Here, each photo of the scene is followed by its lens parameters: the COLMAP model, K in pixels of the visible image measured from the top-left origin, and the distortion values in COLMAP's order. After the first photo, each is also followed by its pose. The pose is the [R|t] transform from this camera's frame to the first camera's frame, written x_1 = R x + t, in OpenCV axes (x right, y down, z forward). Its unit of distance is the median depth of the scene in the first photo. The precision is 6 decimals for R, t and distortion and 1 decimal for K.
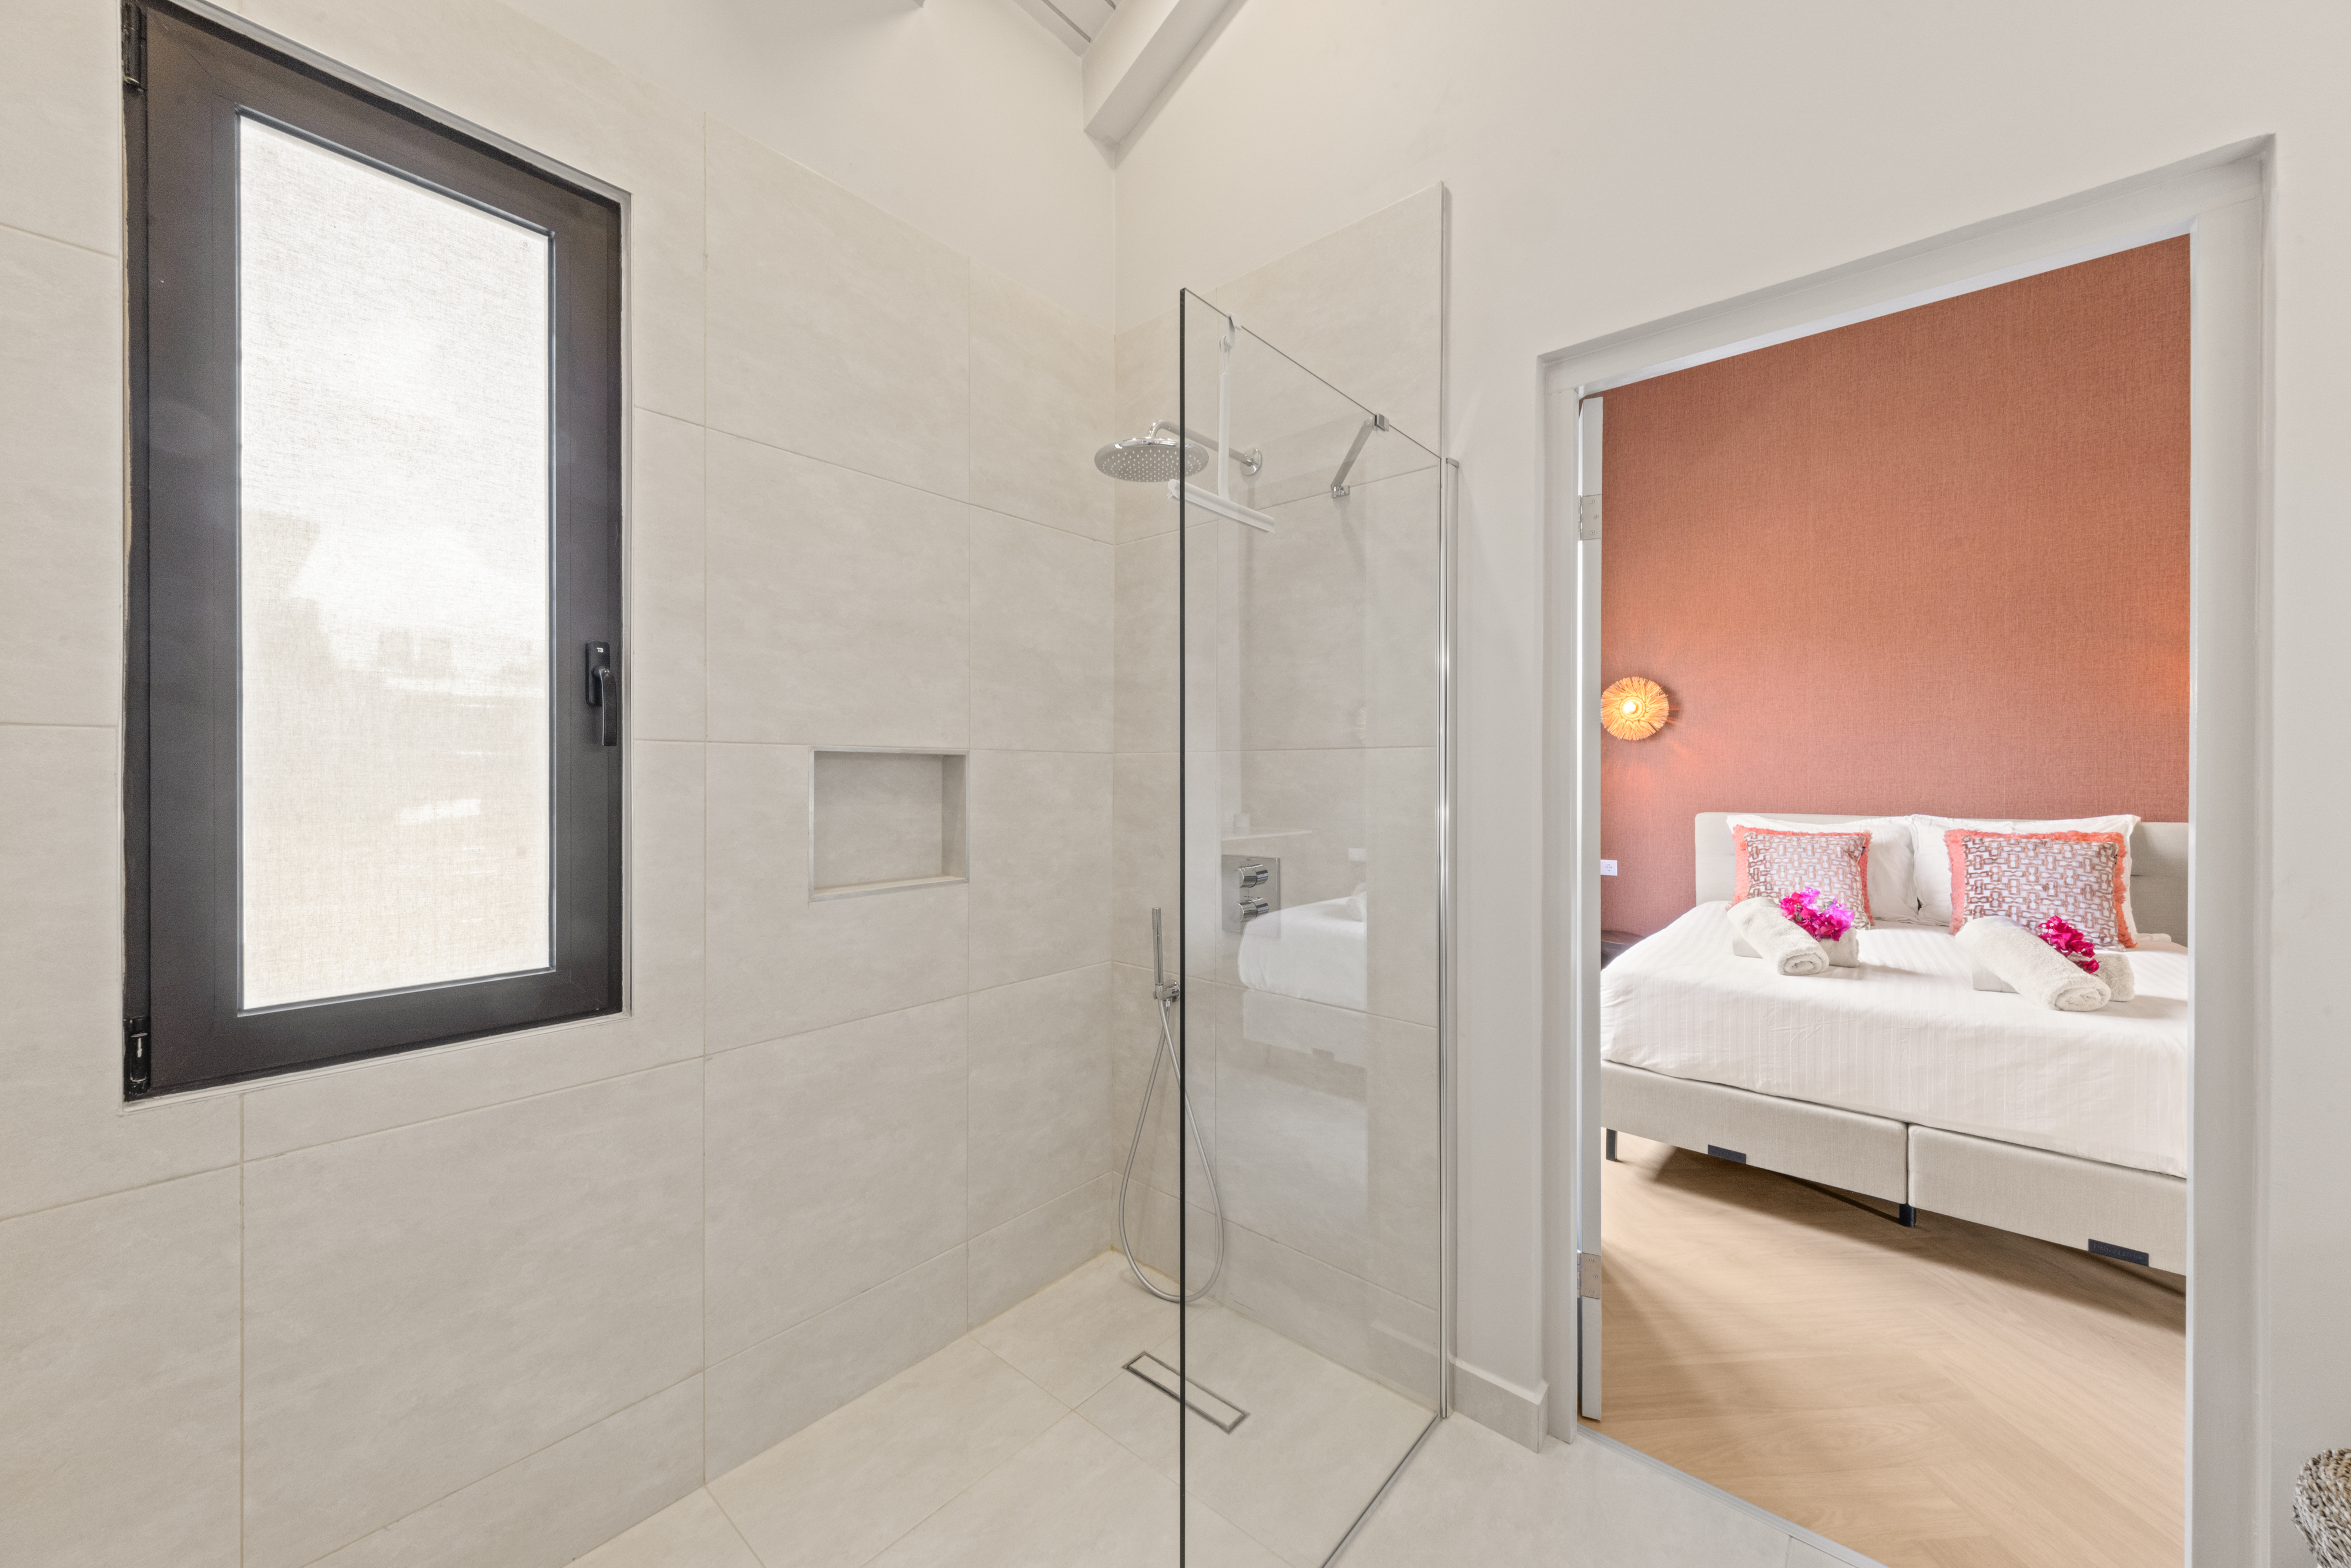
lens RADIAL K [[866.6, 0, 1150.9], [0, 866.6, 777.2], [0, 0, 1]] dist [0.008152, -0.003800]
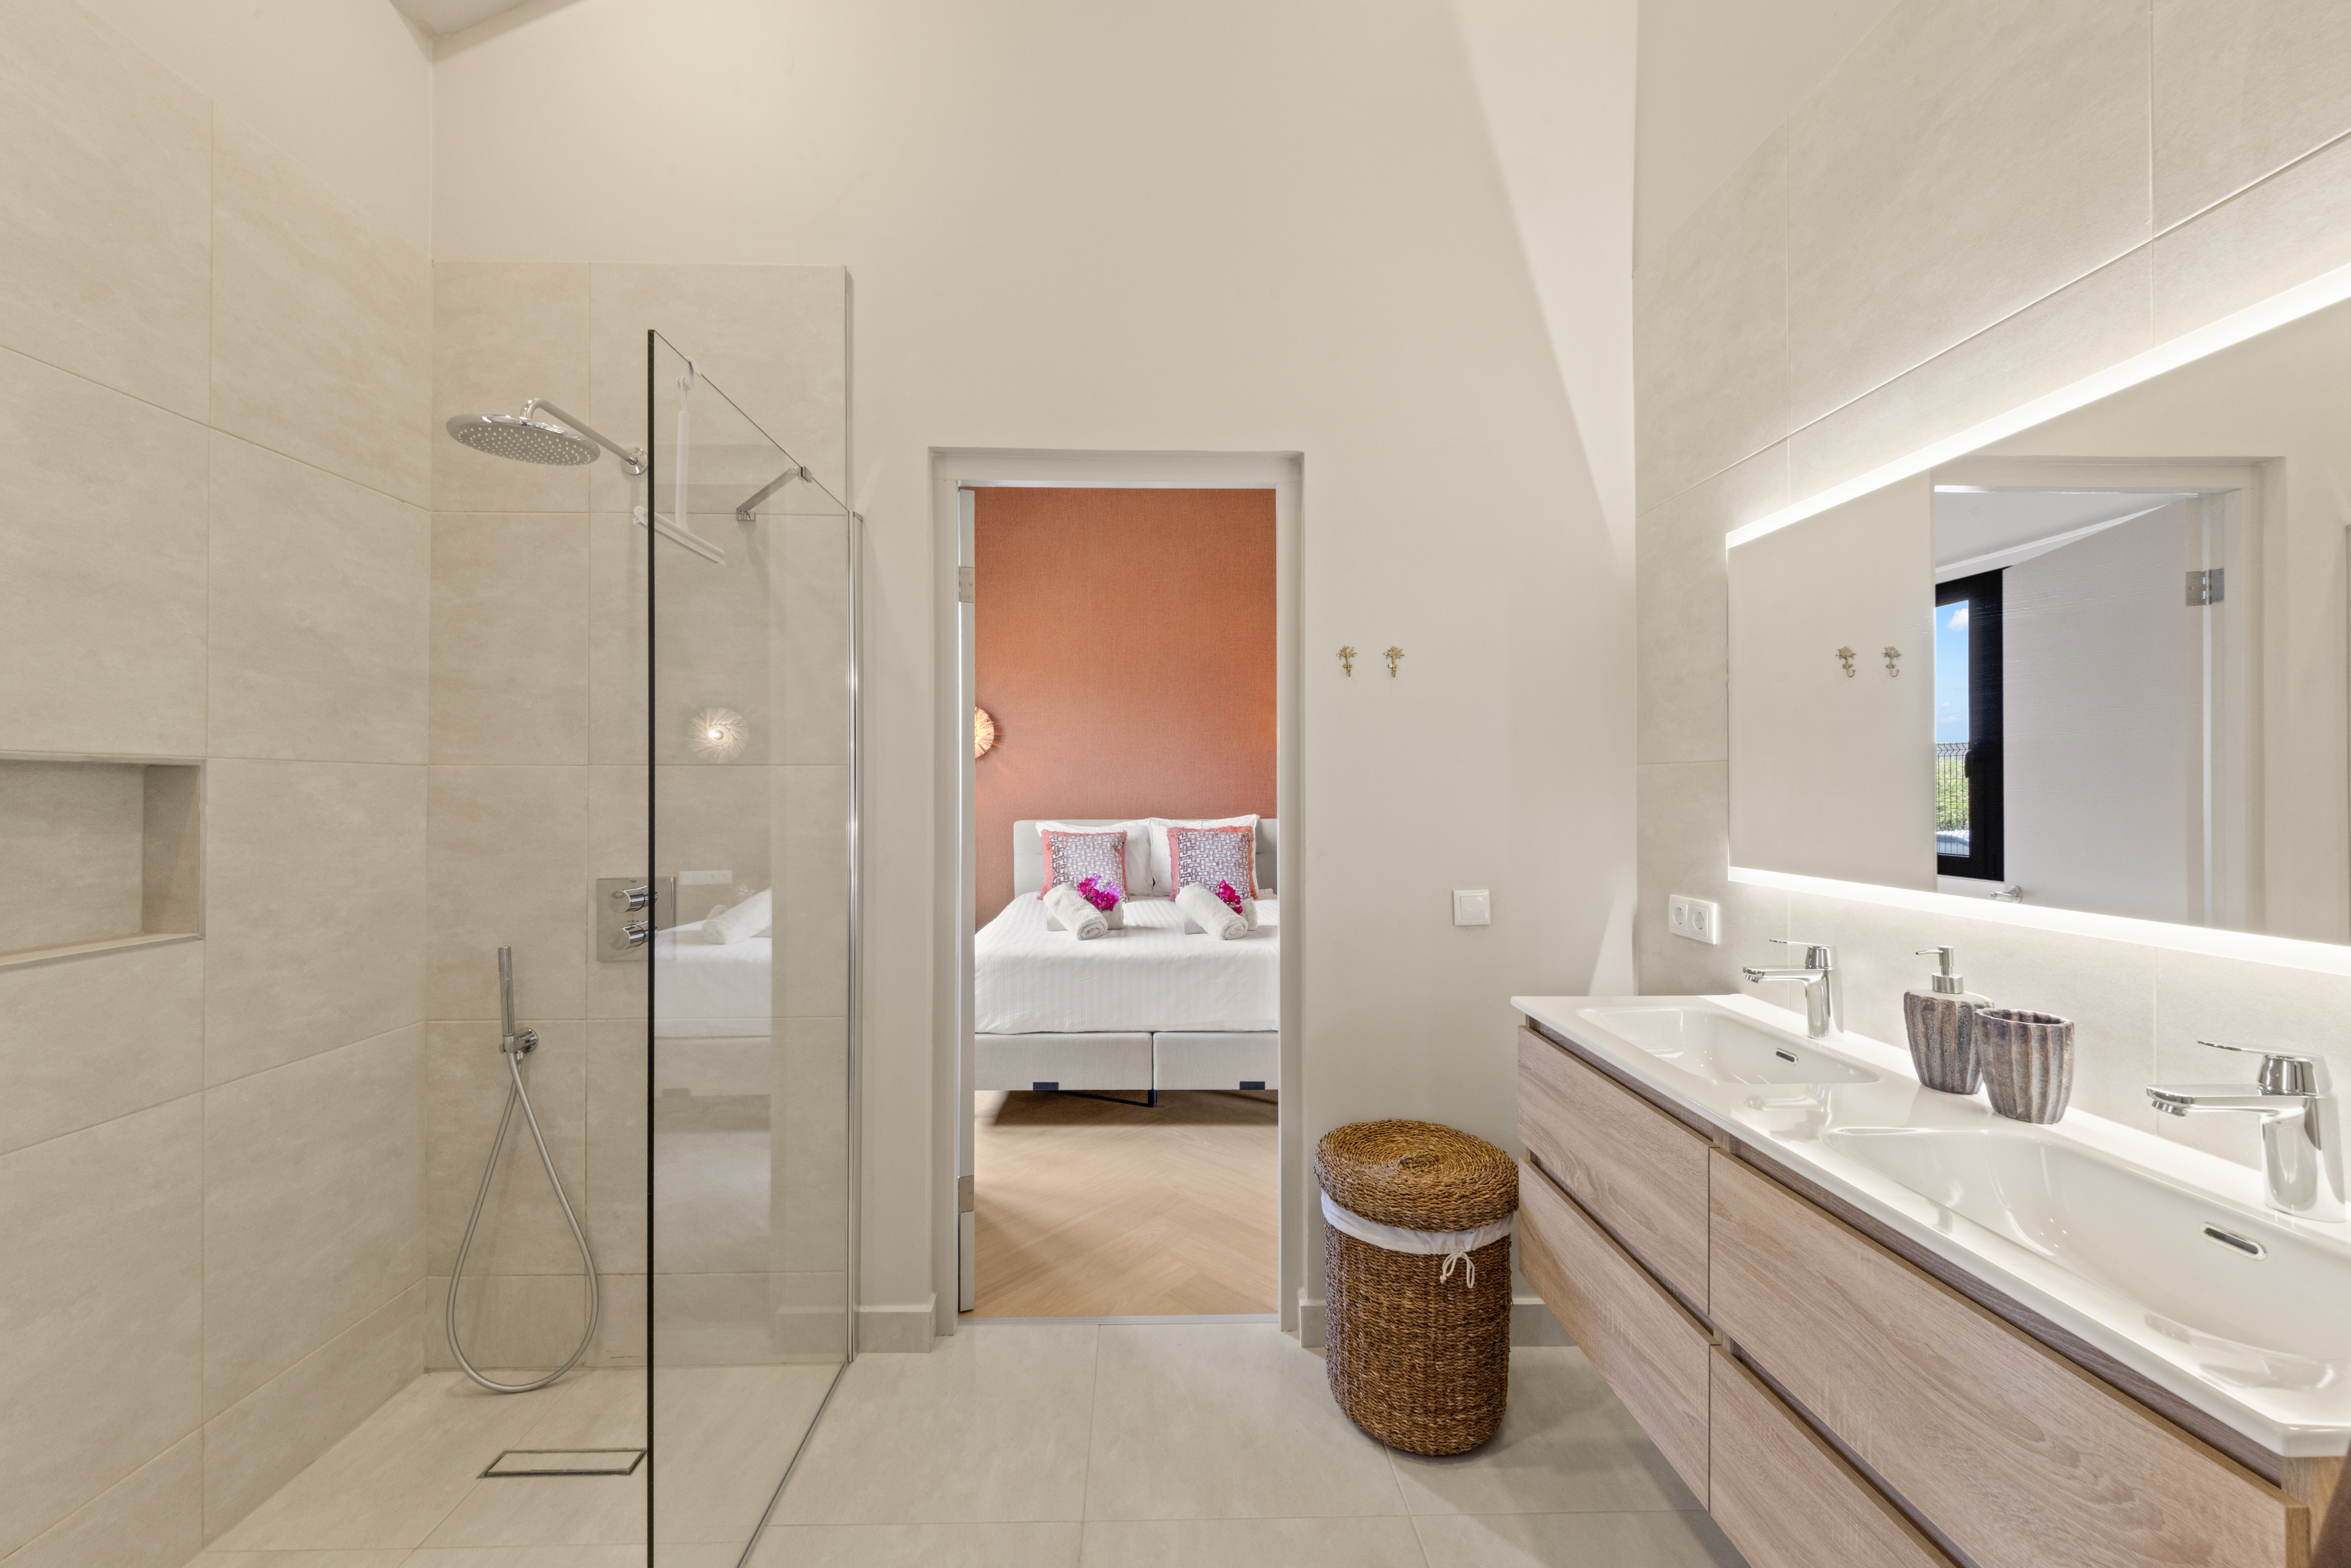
lens RADIAL K [[866.6, 0, 1150.9], [0, 866.6, 777.2], [0, 0, 1]] dist [0.008152, -0.003800]
pose [[0.748562, 0.006149, 0.663037, -0.087548], [0.005438, 0.999866, -0.015412, 0.000413], [-0.663043, 0.015143, 0.748428, -0.077961]]
